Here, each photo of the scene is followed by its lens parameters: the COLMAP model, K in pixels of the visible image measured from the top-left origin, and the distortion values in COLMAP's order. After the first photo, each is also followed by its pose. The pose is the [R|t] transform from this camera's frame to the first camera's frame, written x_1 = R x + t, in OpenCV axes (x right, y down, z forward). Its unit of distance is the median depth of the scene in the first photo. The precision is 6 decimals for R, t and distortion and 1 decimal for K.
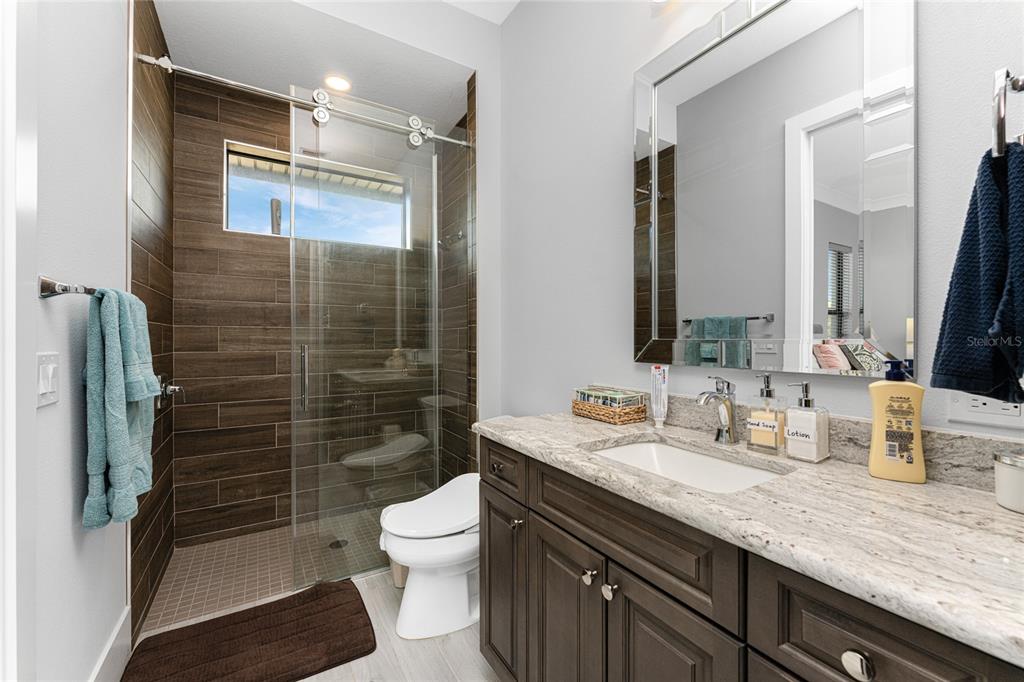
lens RADIAL K [[410.8, 0, 512.0], [0, 410.8, 341.0], [0, 0, 1]] dist [-0.000180, -0.000020]
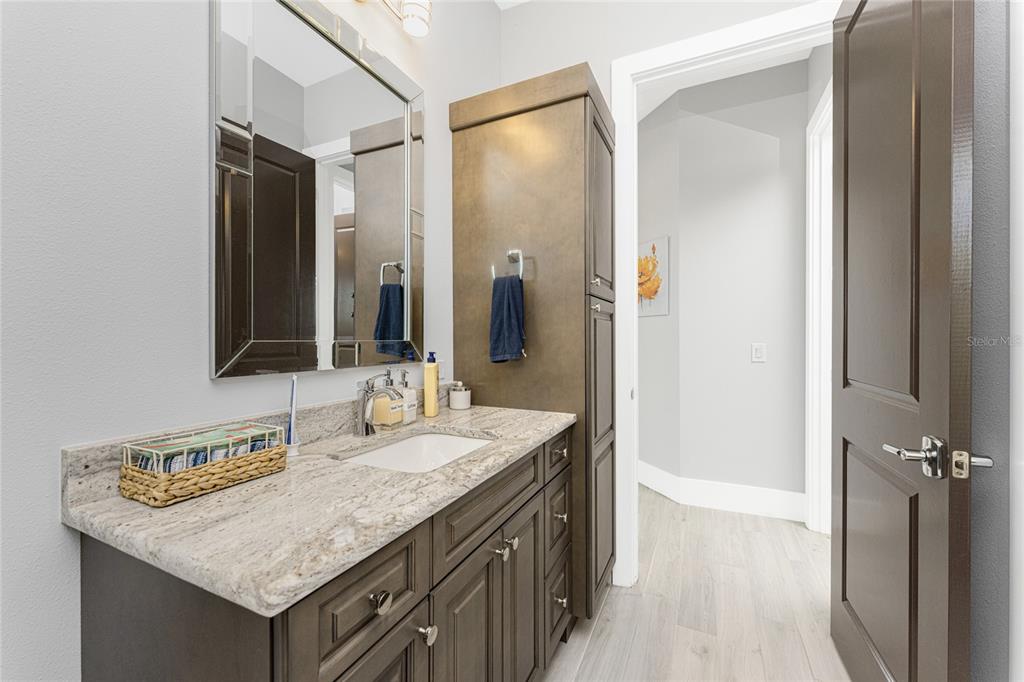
lens RADIAL K [[410.8, 0, 512.0], [0, 410.8, 341.0], [0, 0, 1]] dist [-0.000180, -0.000020]
pose [[-0.546992, -0.005468, 0.837120, -0.601052], [0.002933, 0.999960, 0.008448, -0.011064], [-0.837133, 0.007076, -0.546954, 1.261982]]
